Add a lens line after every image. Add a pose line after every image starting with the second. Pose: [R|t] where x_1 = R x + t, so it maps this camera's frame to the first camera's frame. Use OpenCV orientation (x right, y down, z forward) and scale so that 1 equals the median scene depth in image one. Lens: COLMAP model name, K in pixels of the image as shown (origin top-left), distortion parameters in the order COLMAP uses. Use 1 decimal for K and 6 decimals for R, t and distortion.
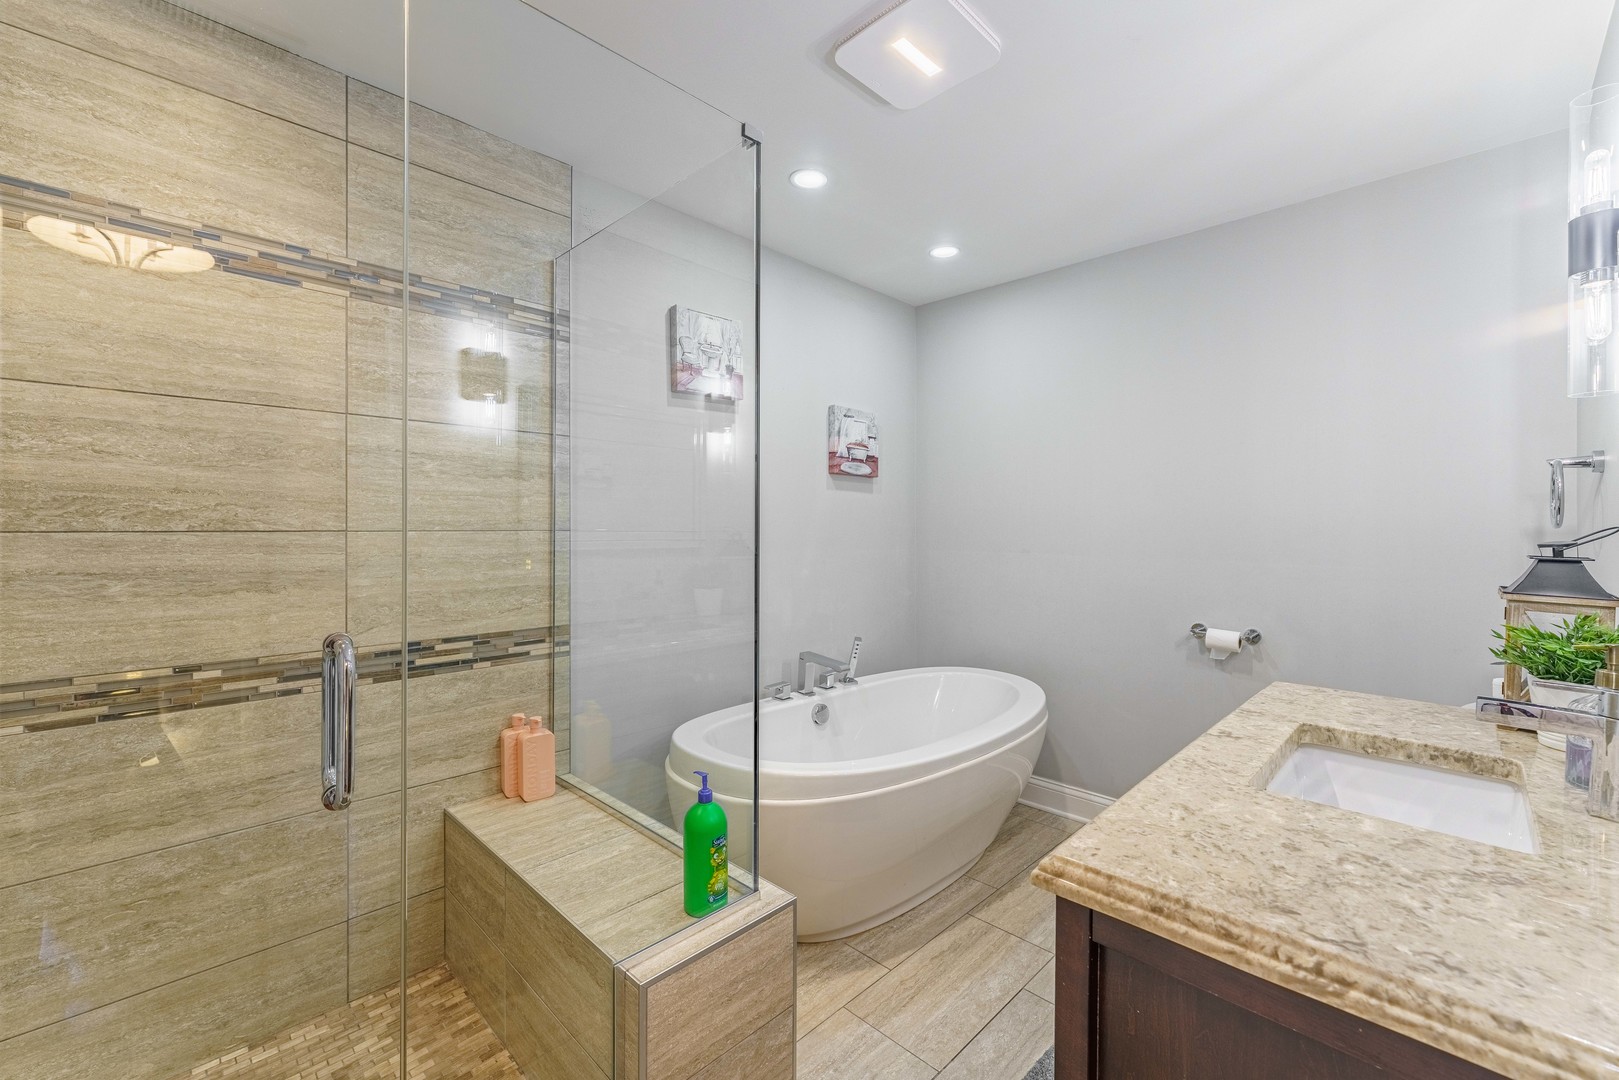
lens RADIAL K [[672.2, 0, 809.5], [0, 672.2, 540.0], [0, 0, 1]] dist [0.000594, -0.000052]
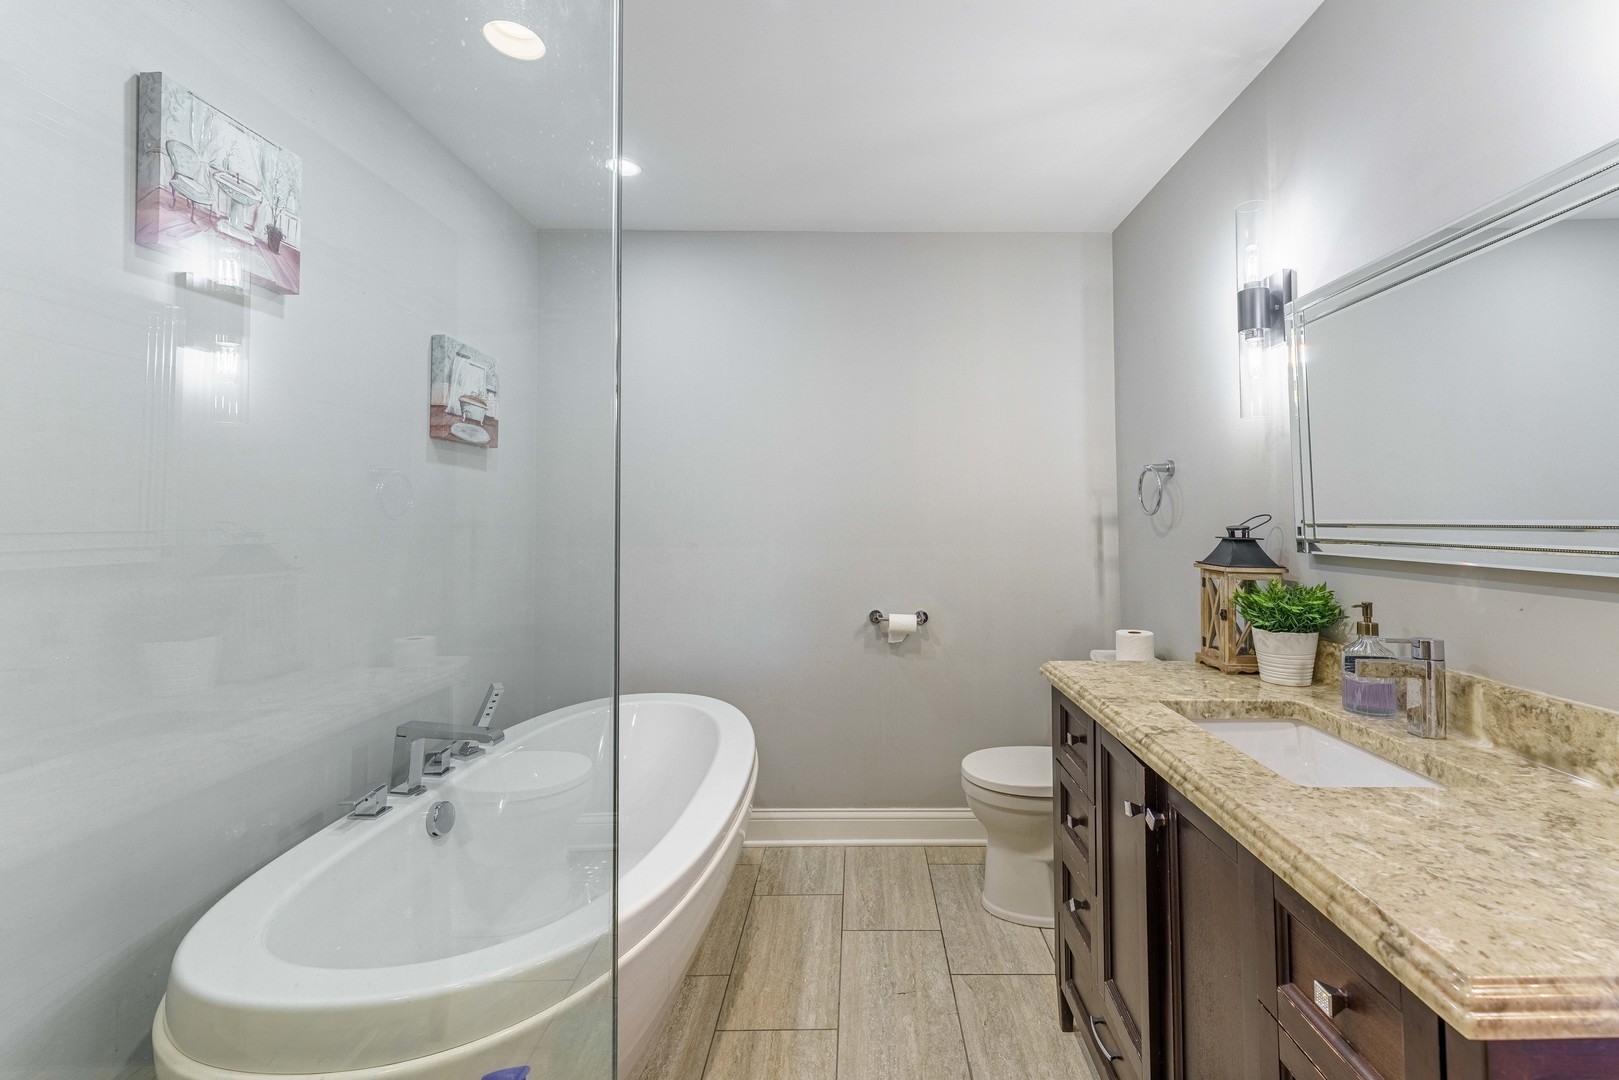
lens RADIAL K [[689.0, 0, 861.3], [0, 689.0, 492.6], [0, 0, 1]] dist [0.001399, -0.000001]
pose [[0.697848, 0.016846, 0.716048, -0.234157], [0.020011, 0.998875, -0.043002, -0.011874], [-0.715967, 0.044337, 0.696725, 0.347252]]
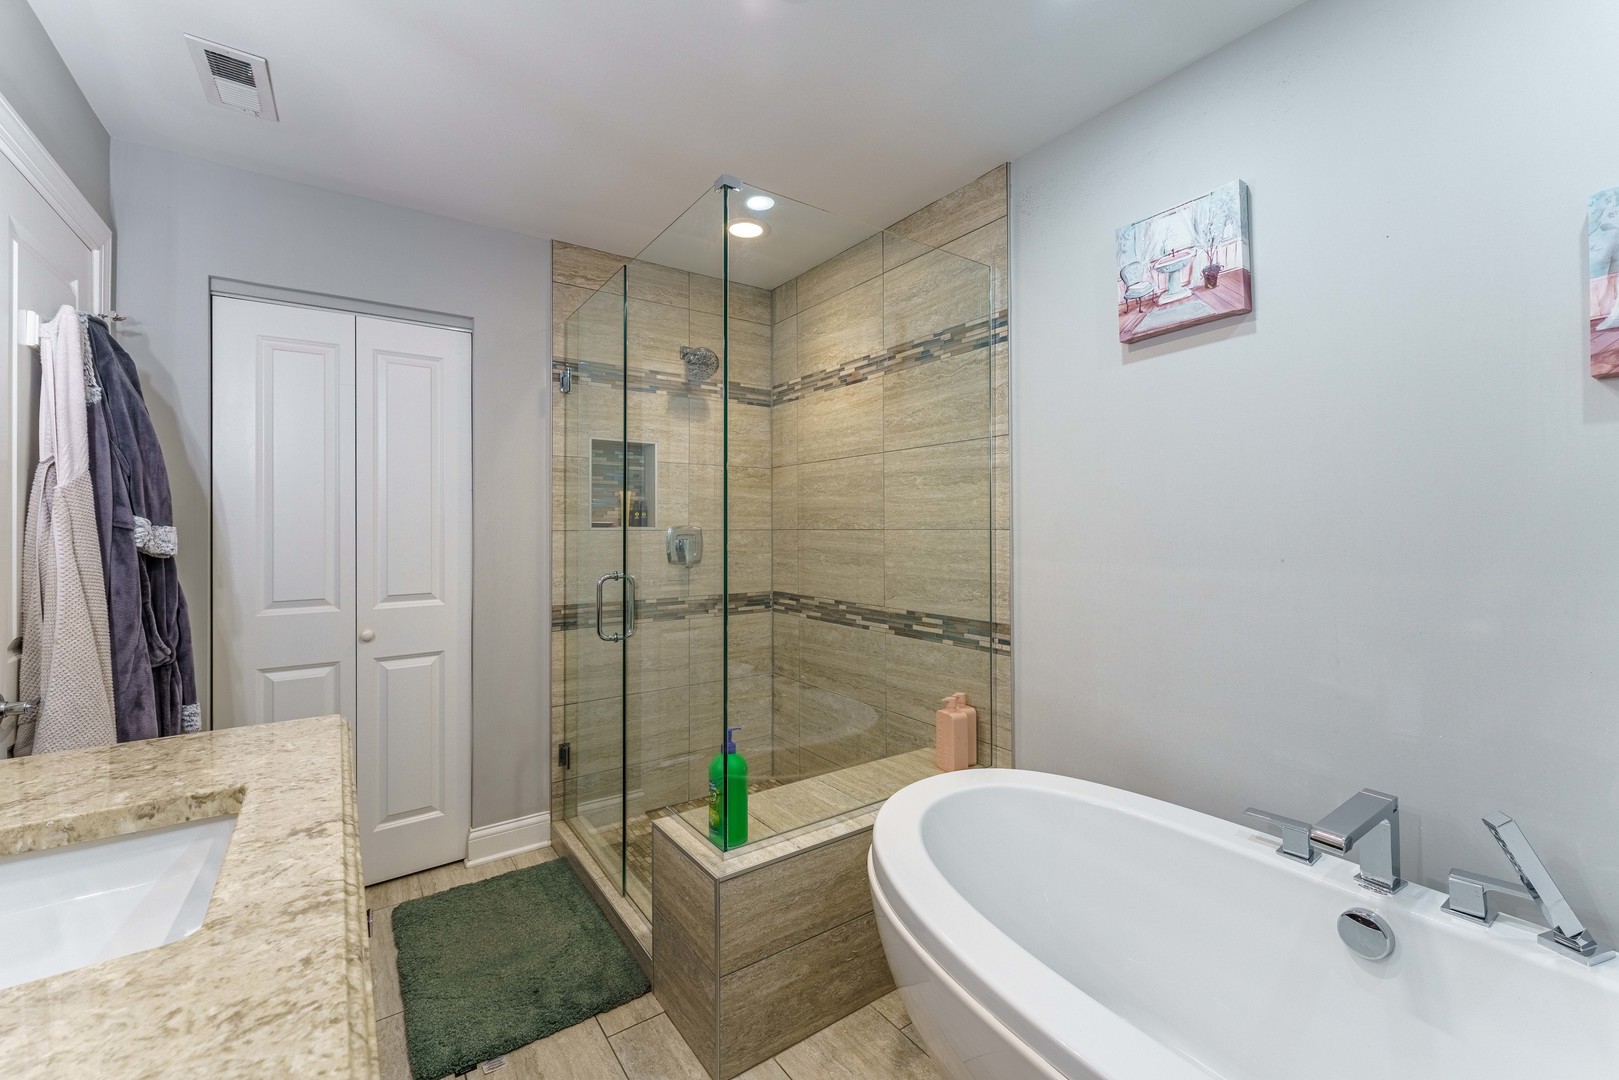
lens RADIAL K [[651.5, 0, 801.5], [0, 651.5, 531.3], [0, 0, 1]] dist [0.001979, 0.000191]
pose [[-0.167507, 0.006508, -0.985849, 0.691661], [-0.013014, 0.999876, 0.008812, -0.017460], [0.985785, 0.014306, -0.167402, 0.927622]]
